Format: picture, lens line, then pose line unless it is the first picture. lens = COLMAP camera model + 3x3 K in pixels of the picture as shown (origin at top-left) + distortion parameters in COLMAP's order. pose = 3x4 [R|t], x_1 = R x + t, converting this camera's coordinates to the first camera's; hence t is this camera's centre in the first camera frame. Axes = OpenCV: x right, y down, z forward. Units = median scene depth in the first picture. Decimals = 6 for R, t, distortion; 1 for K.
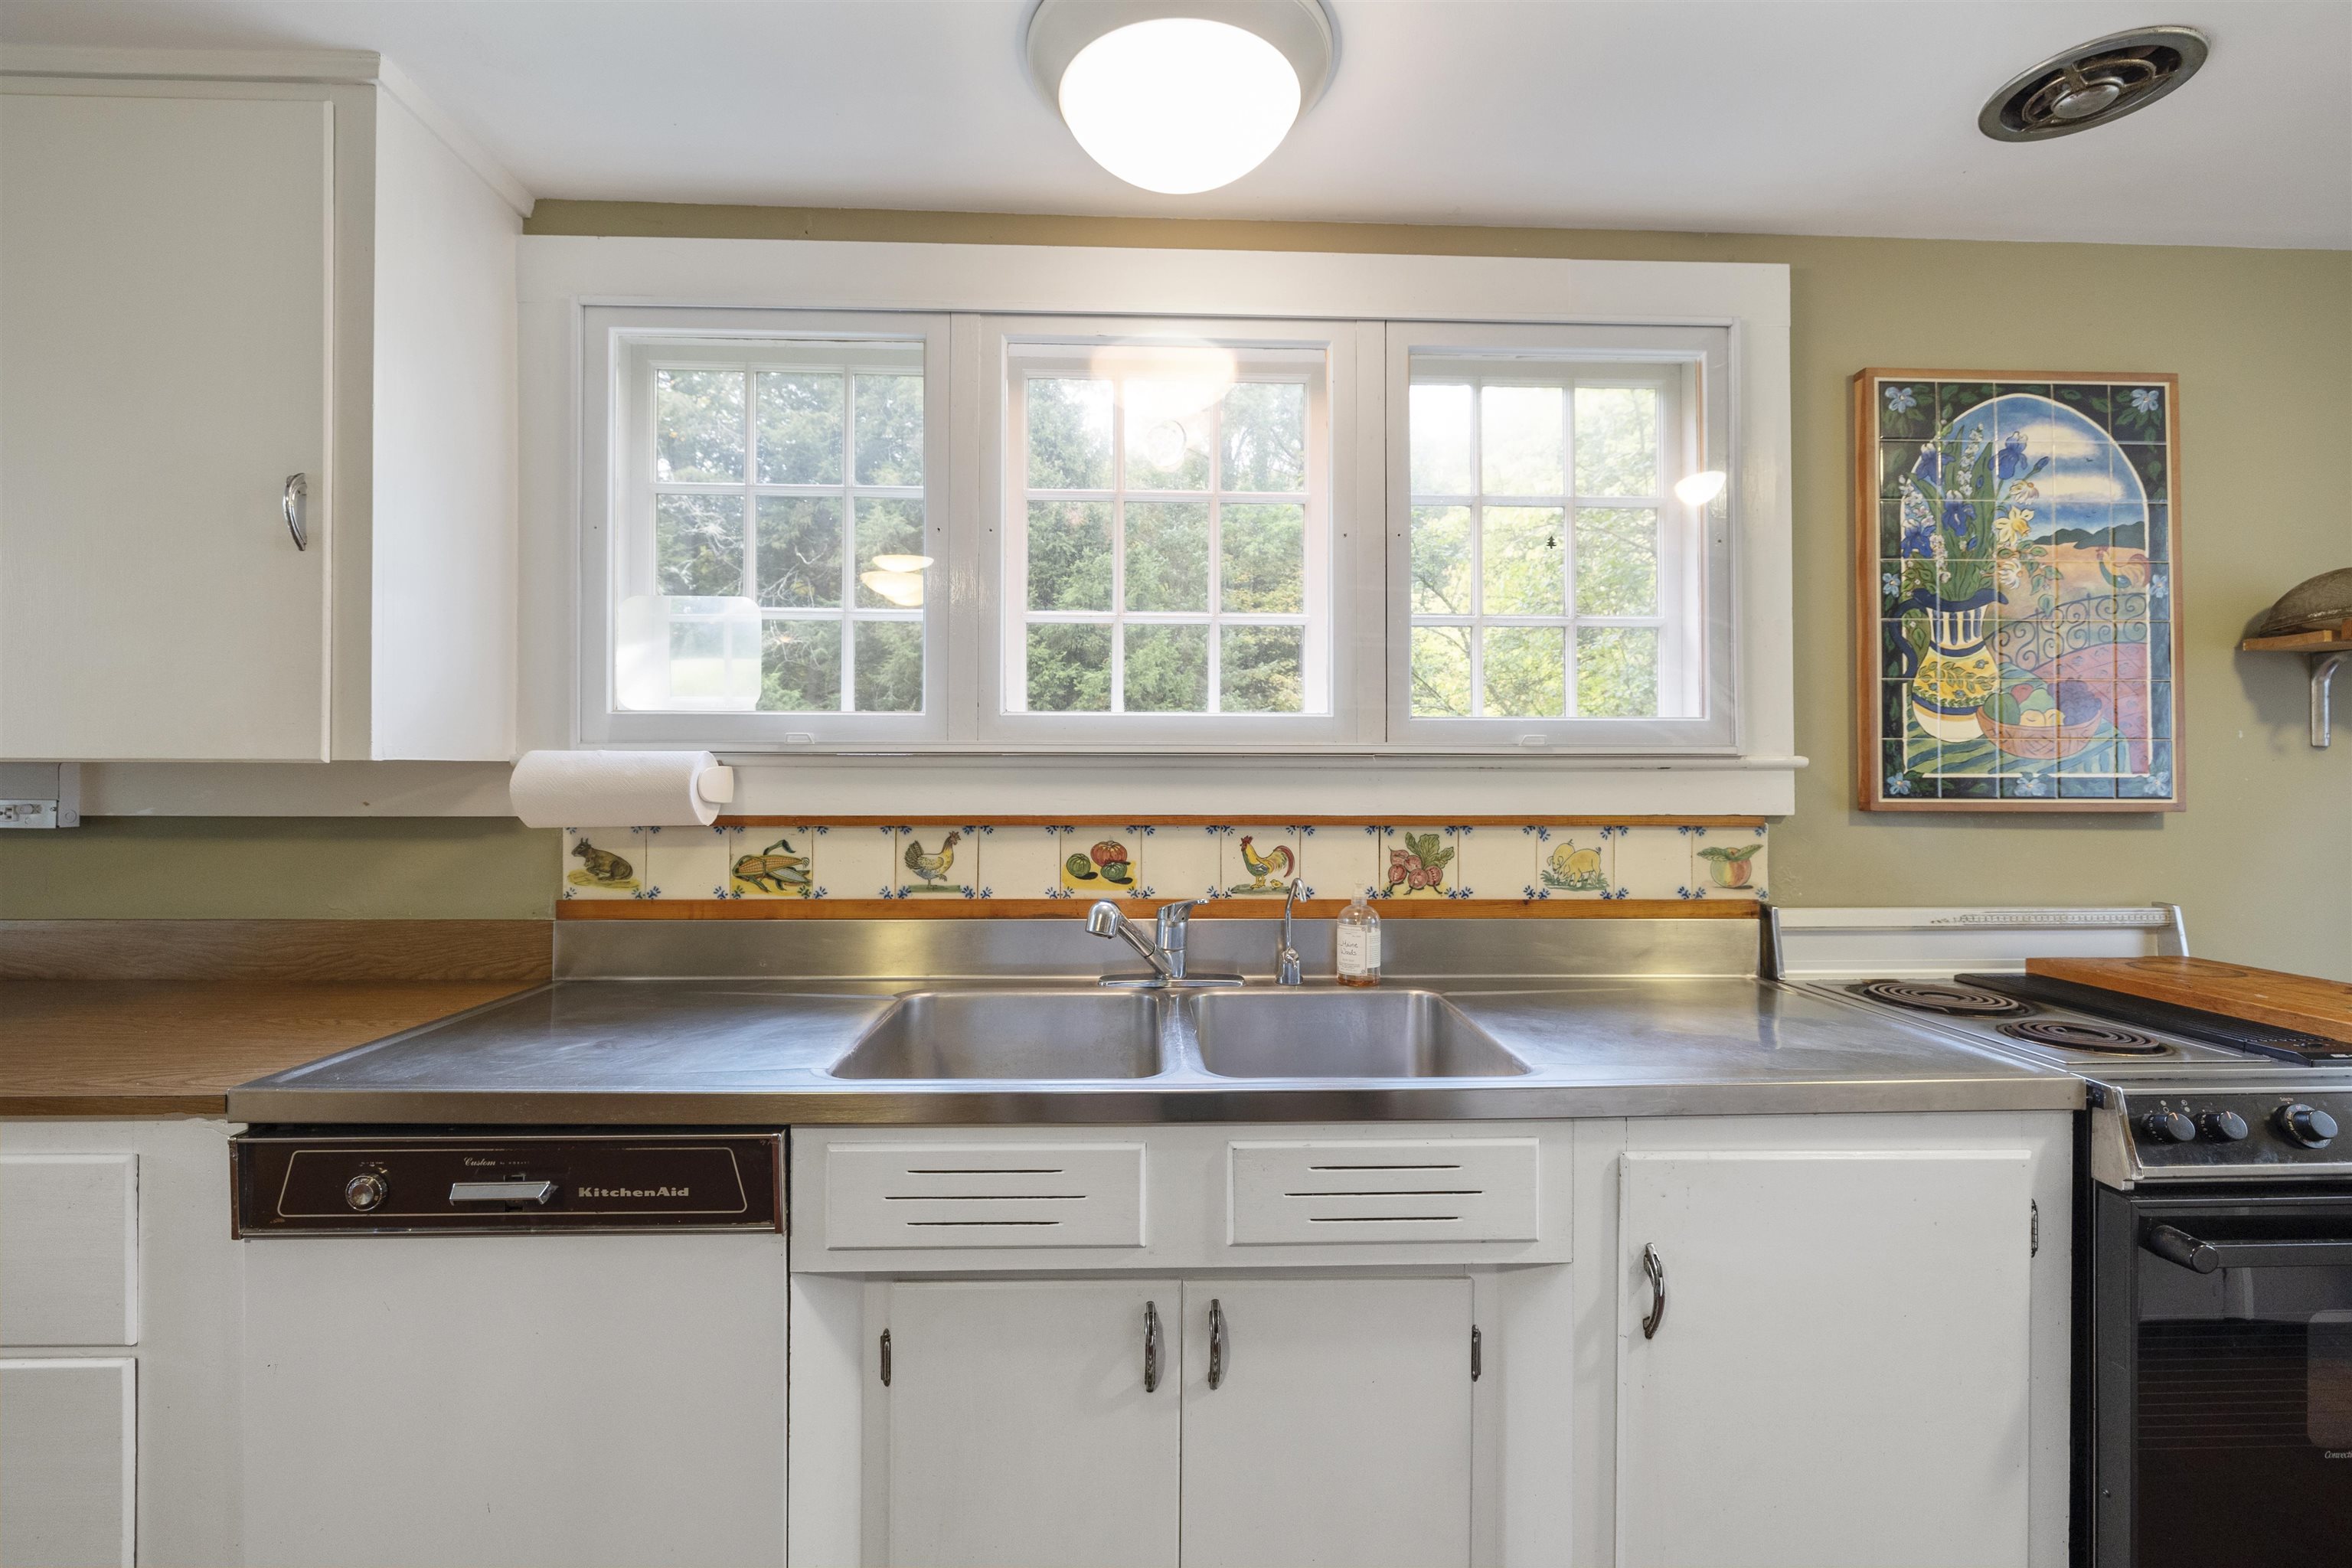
lens RADIAL K [[992.5, 0, 1171.7], [0, 992.5, 777.4], [0, 0, 1]] dist [-0.000460, -0.000221]
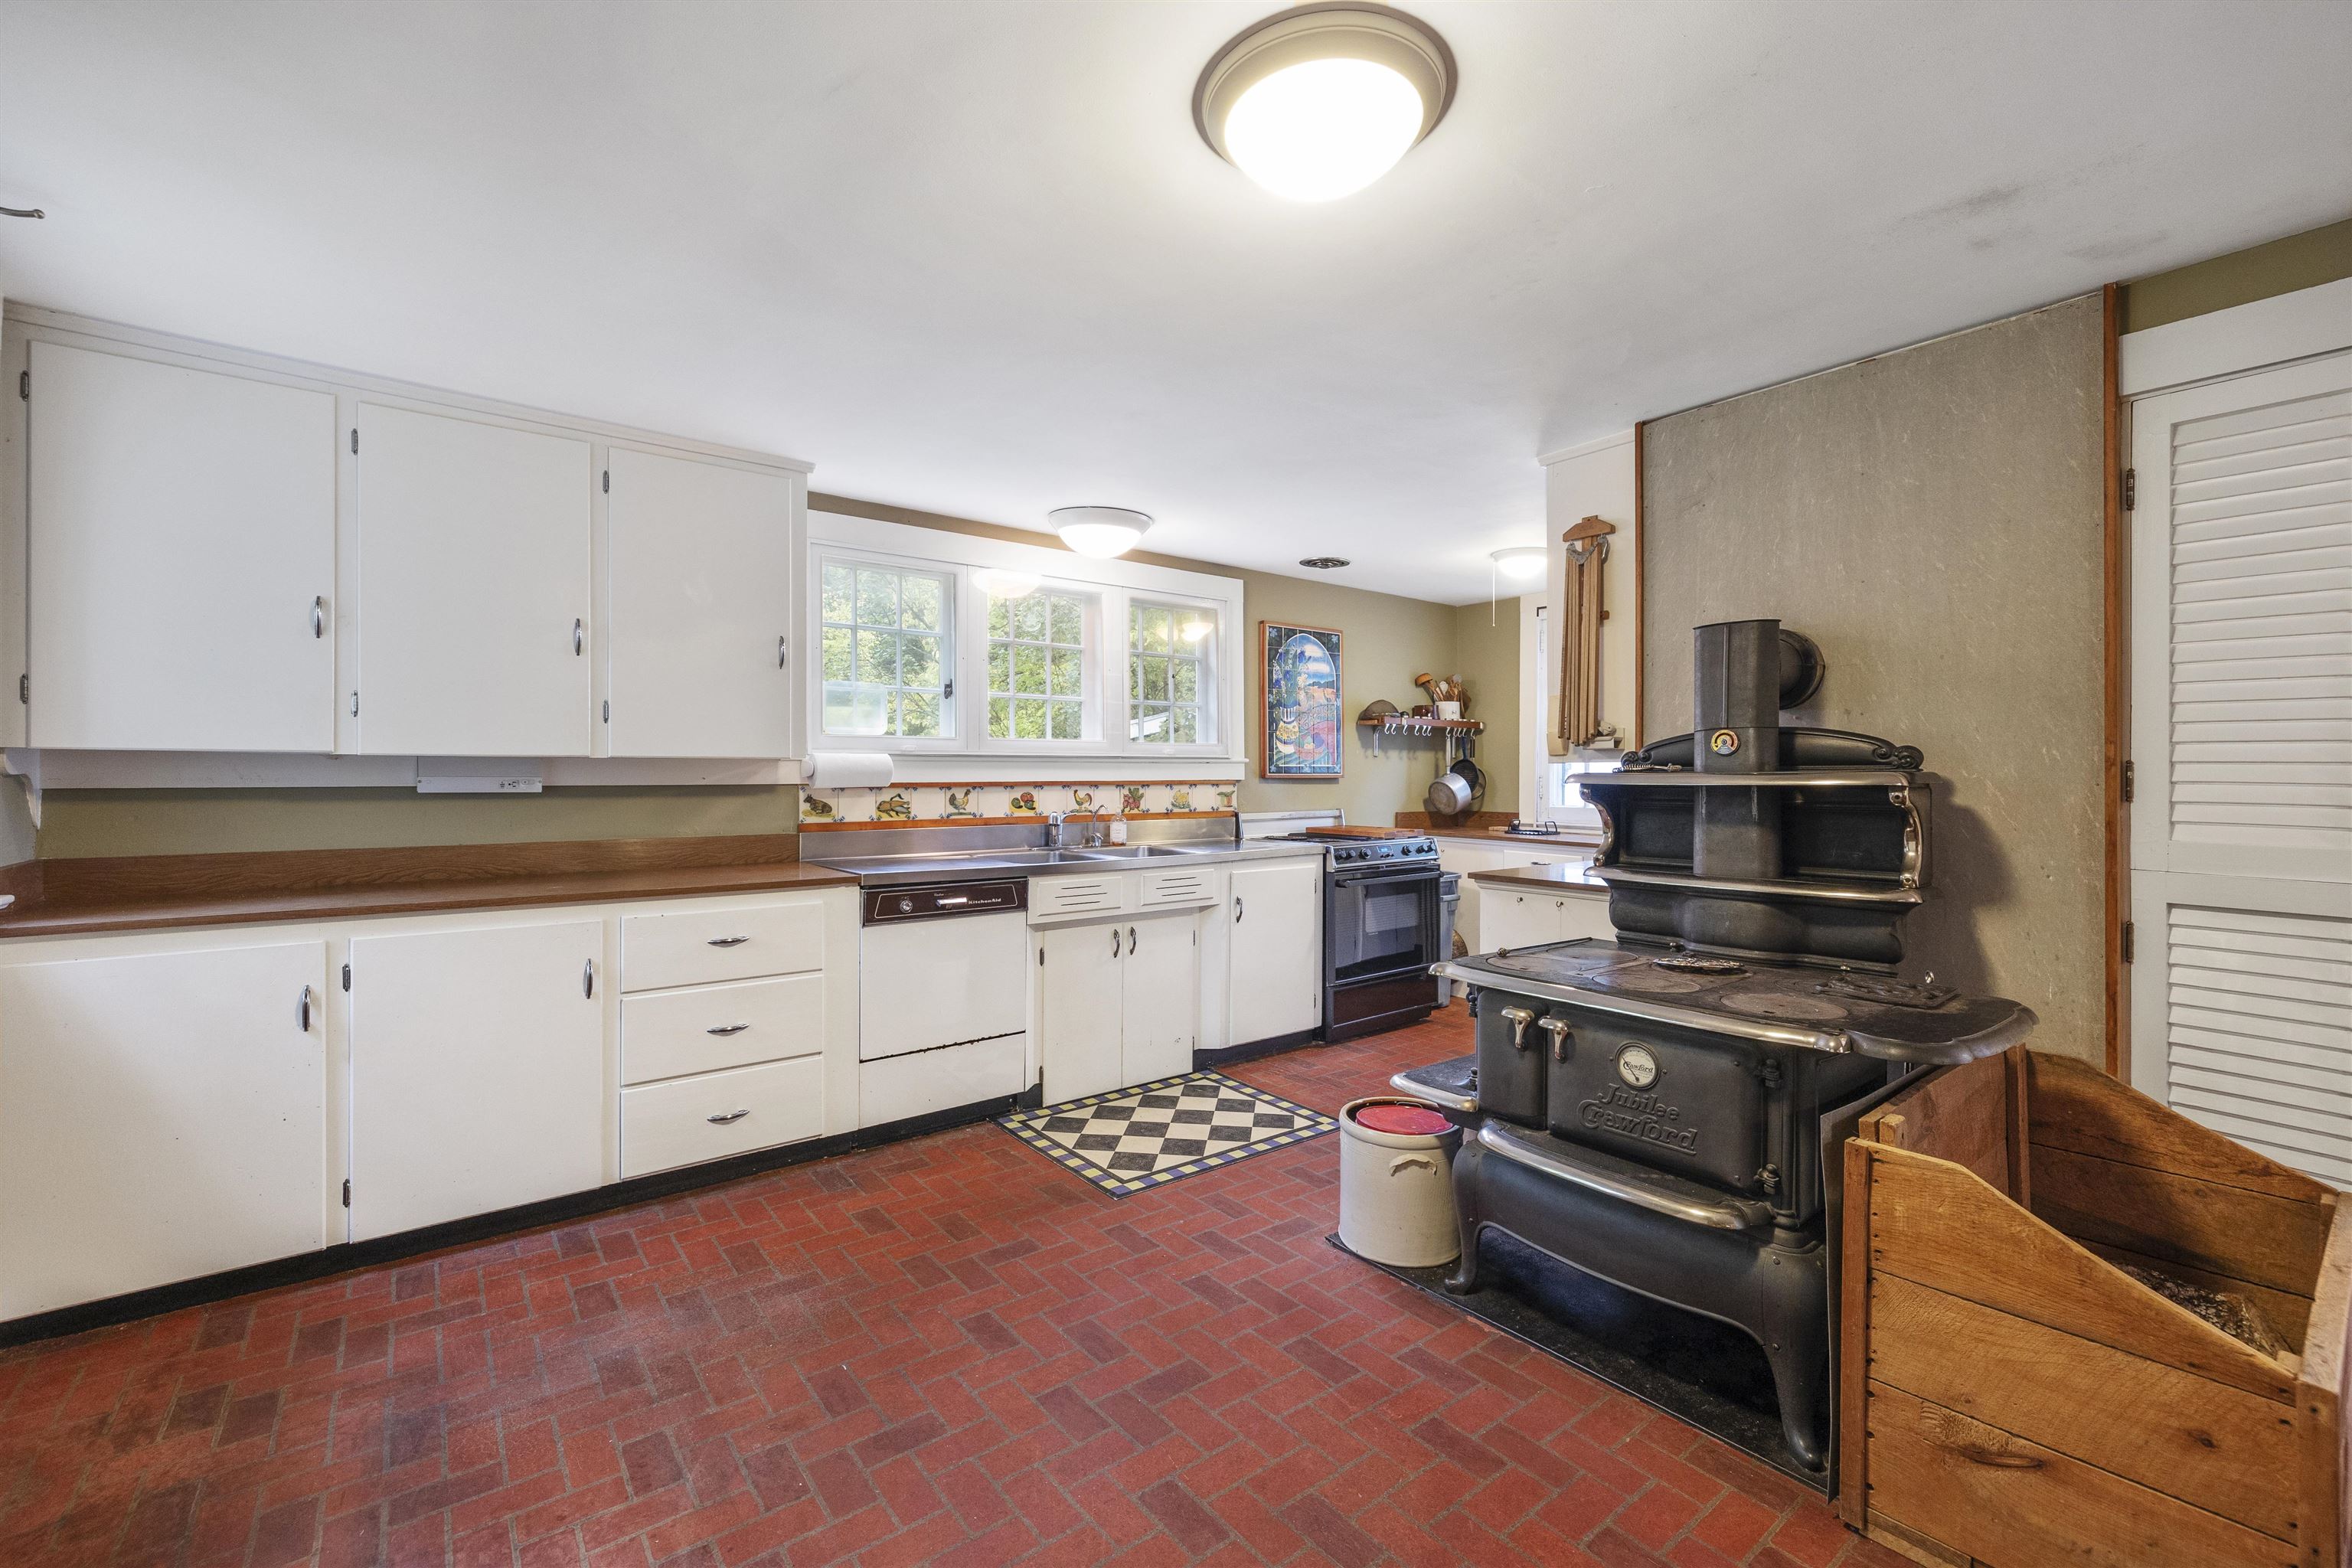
lens RADIAL K [[992.5, 0, 1181.2], [0, 992.5, 776.5], [0, 0, 1]] dist [-0.000460, -0.000221]
pose [[0.805349, -0.005278, 0.592778, -1.175869], [-0.001564, 0.999938, 0.011029, -0.001181], [-0.592799, -0.009809, 0.805291, -1.146360]]
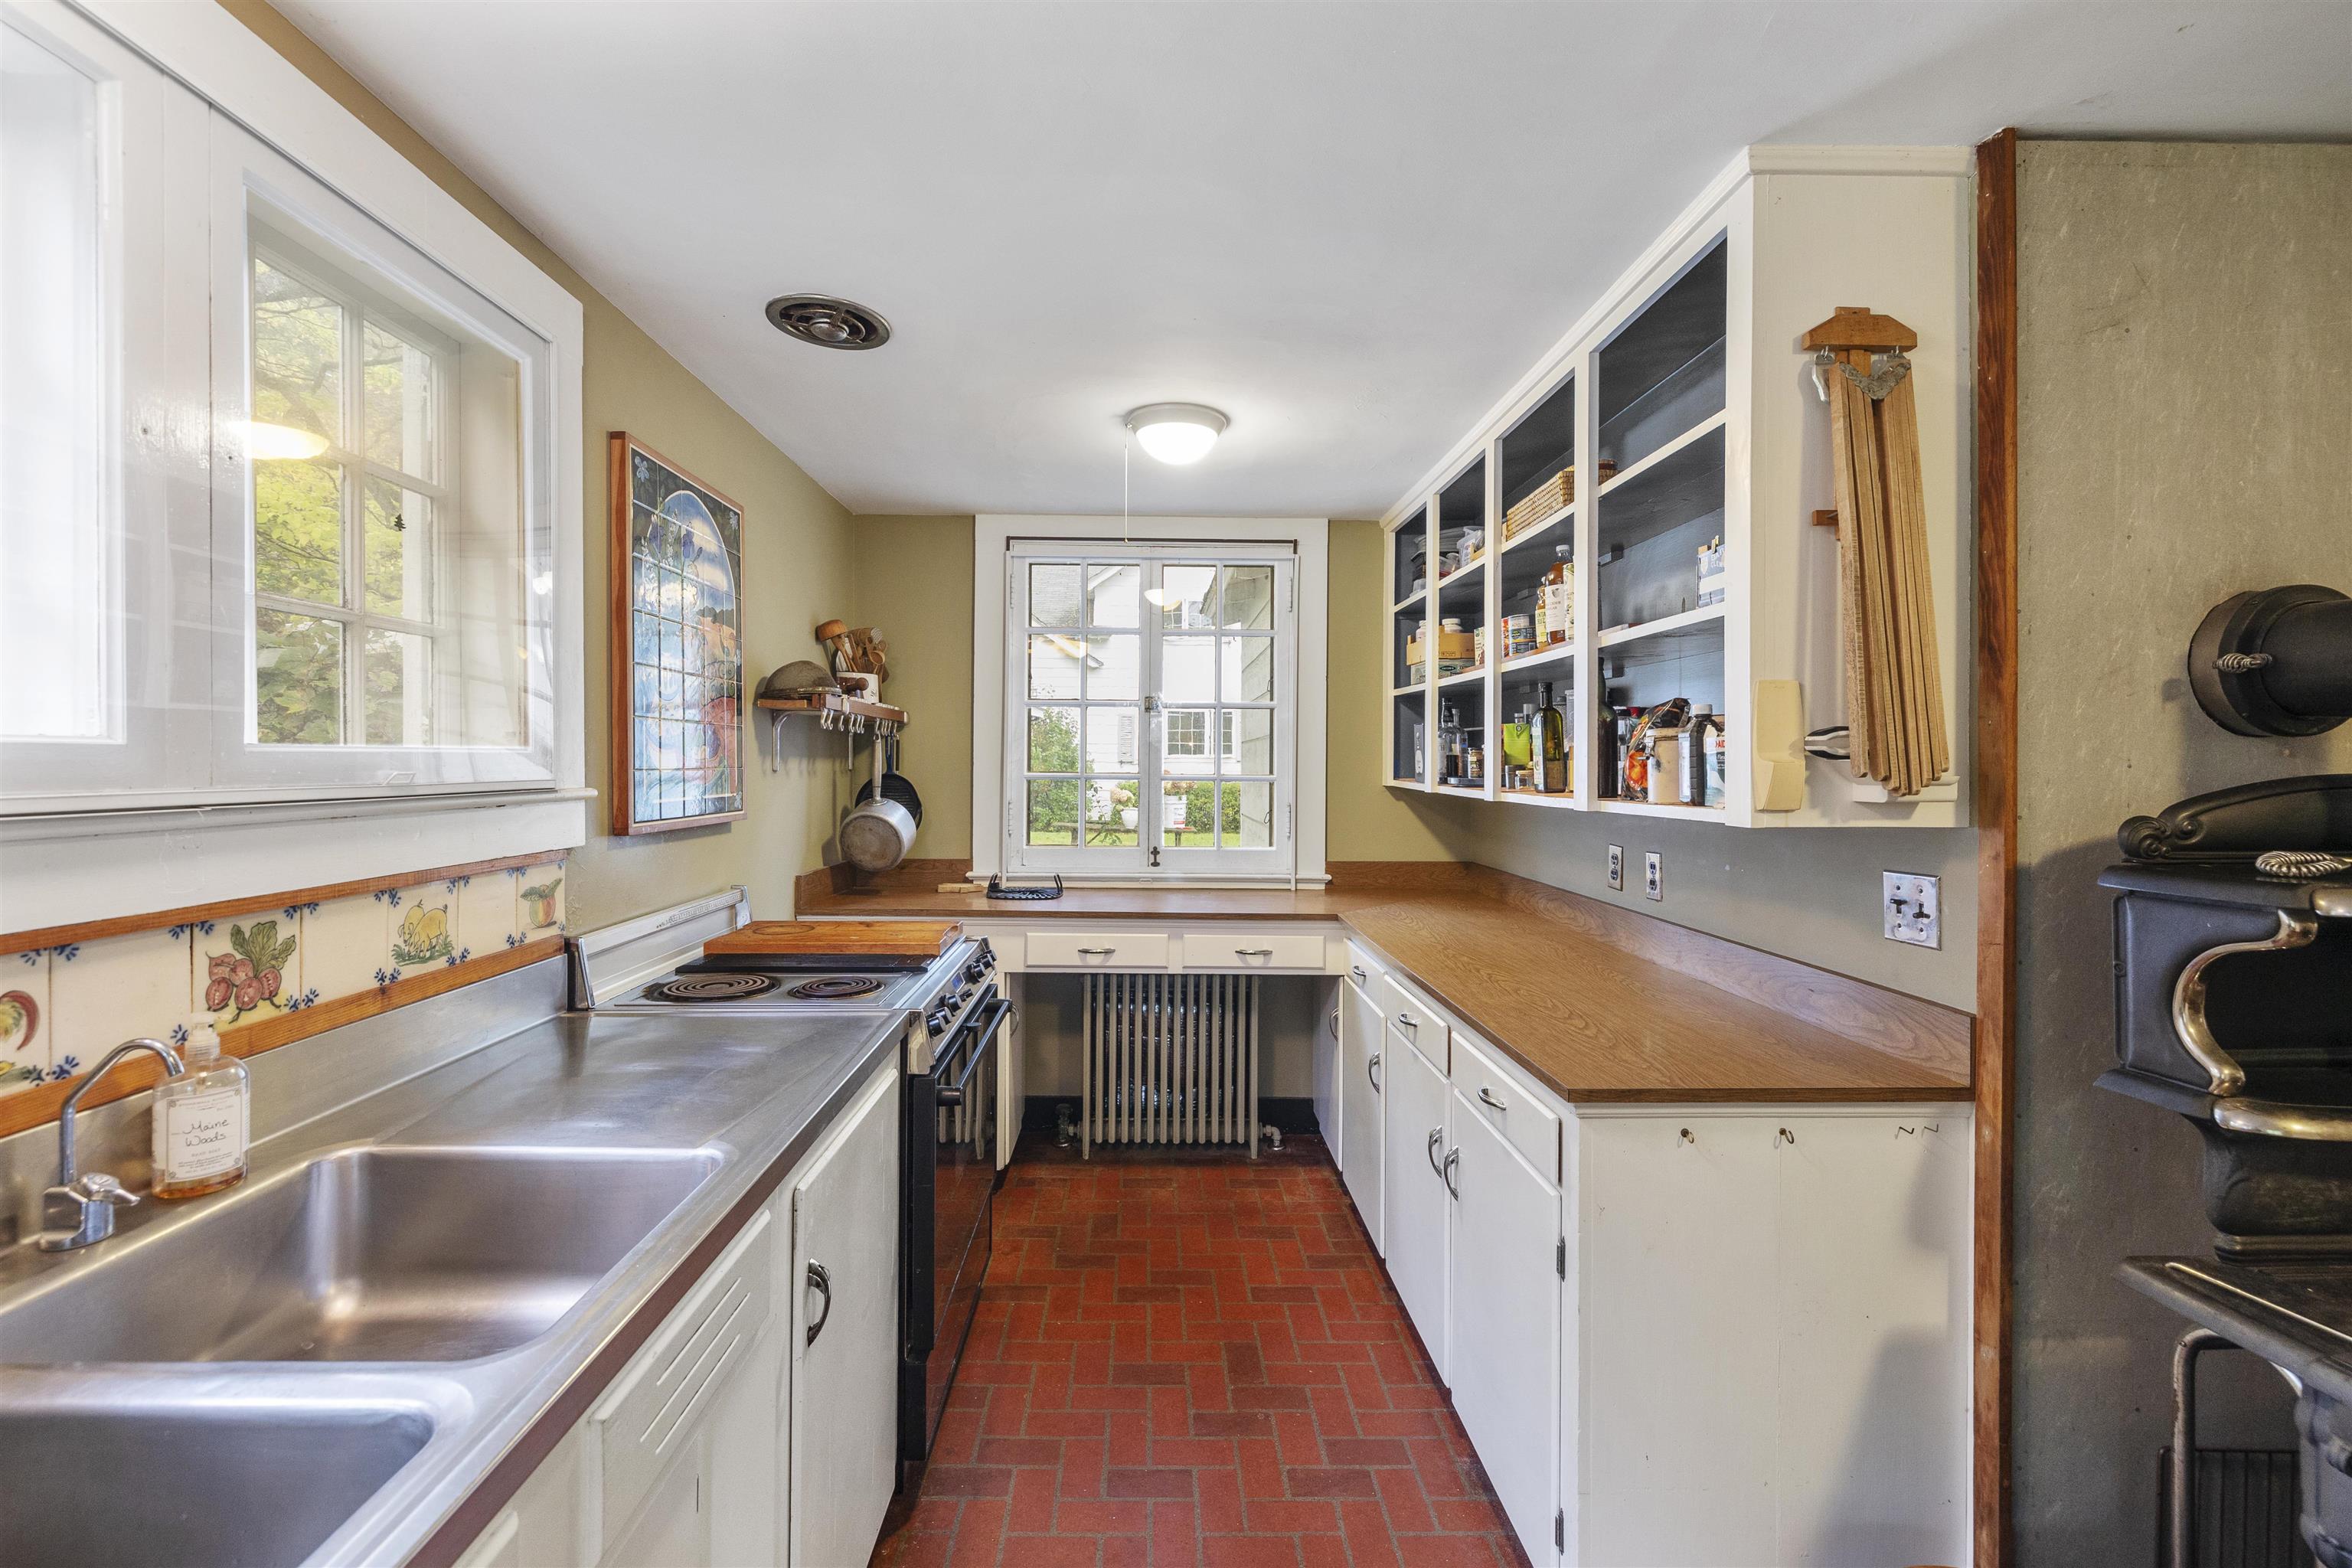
lens RADIAL K [[992.5, 0, 1174.3], [0, 992.5, 768.3], [0, 0, 1]] dist [-0.000460, -0.000221]
pose [[0.008861, -0.009491, 0.999916, -0.398270], [-0.009712, 0.999907, 0.009577, -0.058377], [-0.999914, -0.009796, 0.008768, 0.386935]]
